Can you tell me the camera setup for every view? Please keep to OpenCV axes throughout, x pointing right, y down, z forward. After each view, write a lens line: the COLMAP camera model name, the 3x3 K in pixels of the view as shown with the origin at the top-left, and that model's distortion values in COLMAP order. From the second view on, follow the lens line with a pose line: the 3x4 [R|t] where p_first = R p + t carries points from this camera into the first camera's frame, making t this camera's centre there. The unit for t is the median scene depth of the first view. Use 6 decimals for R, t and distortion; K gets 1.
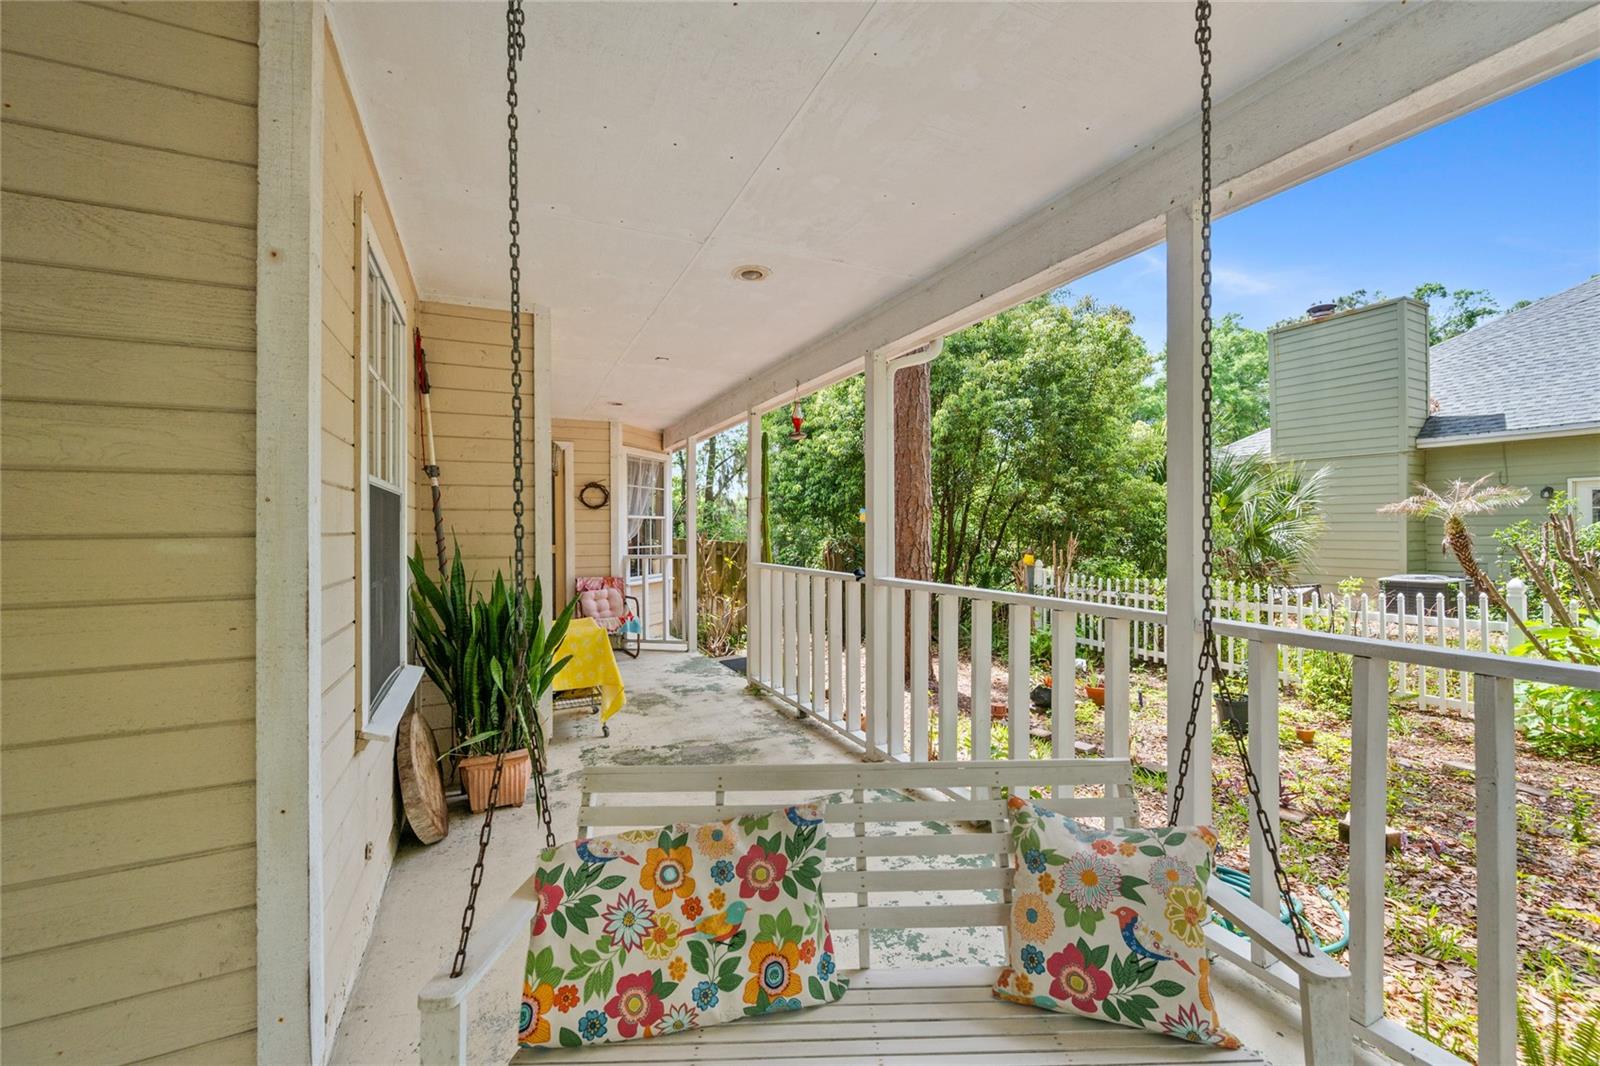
lens RADIAL K [[648.1, 0, 806.9], [0, 648.1, 528.2], [0, 0, 1]] dist [-0.000095, 0.000798]
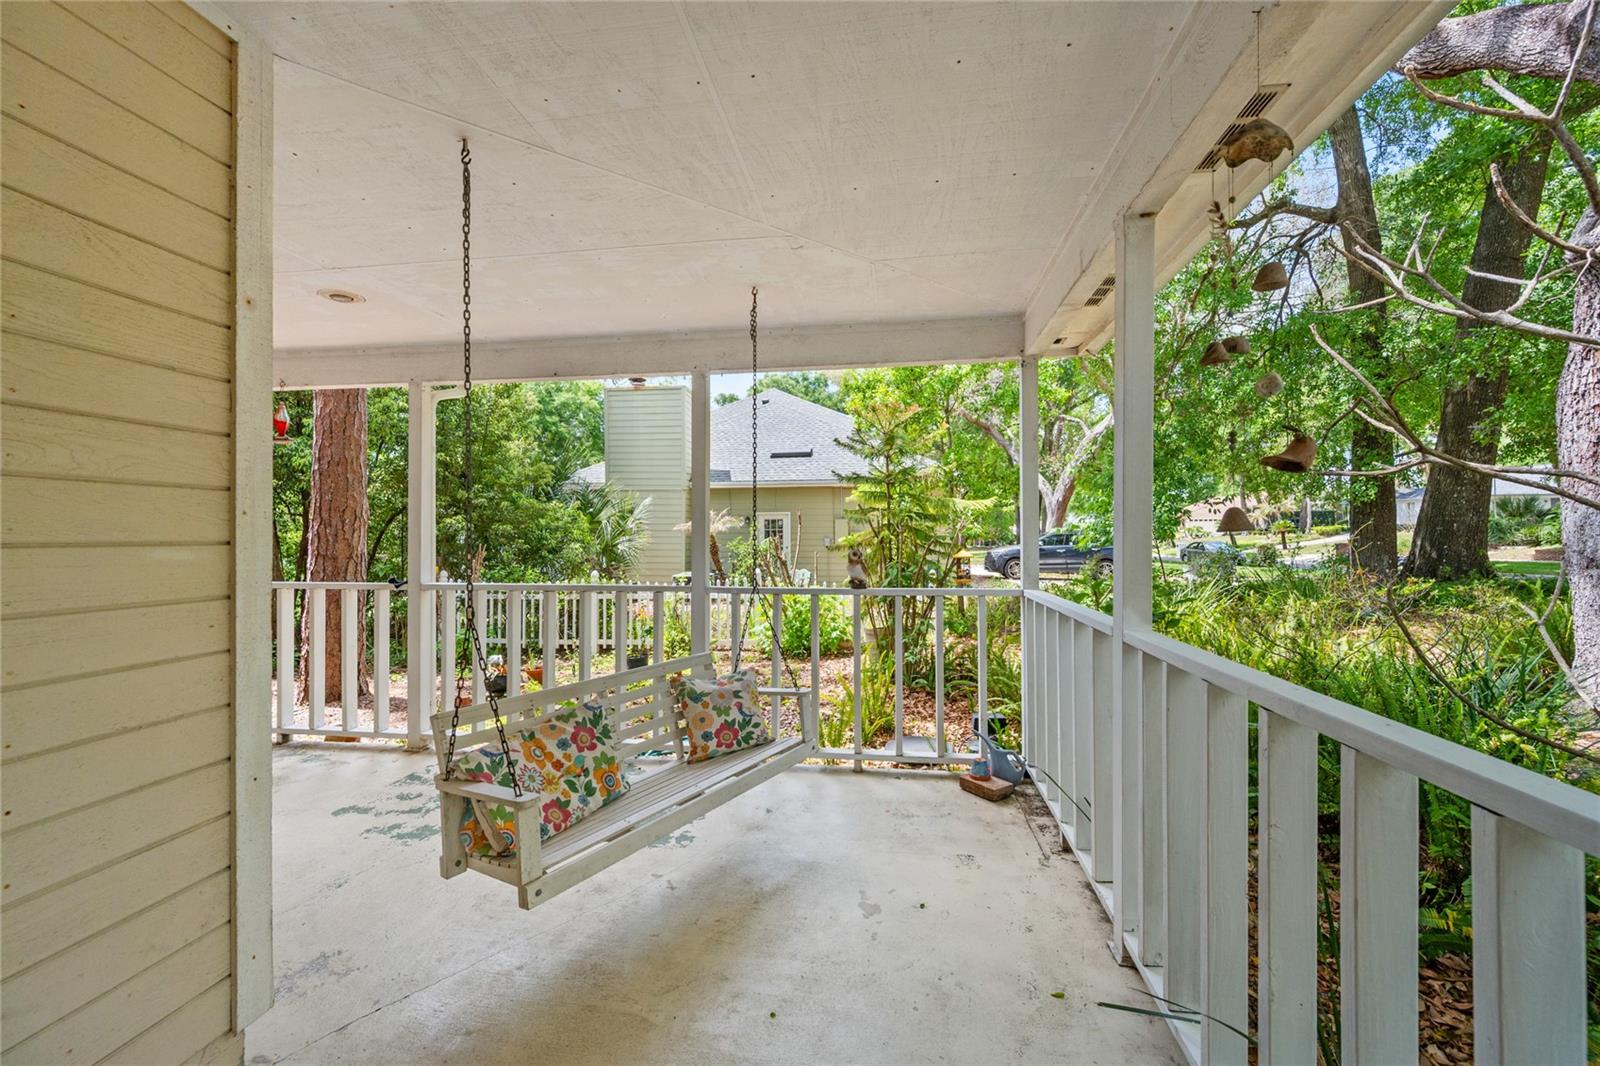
lens RADIAL K [[640.8, 0, 801.9], [0, 640.8, 534.2], [0, 0, 1]] dist [0.000106, 0.000186]
pose [[0.565256, 0.010942, 0.824843, -1.217804], [-0.002587, 0.999931, -0.011491, 0.005238], [-0.824912, 0.004361, 0.565245, -0.471851]]
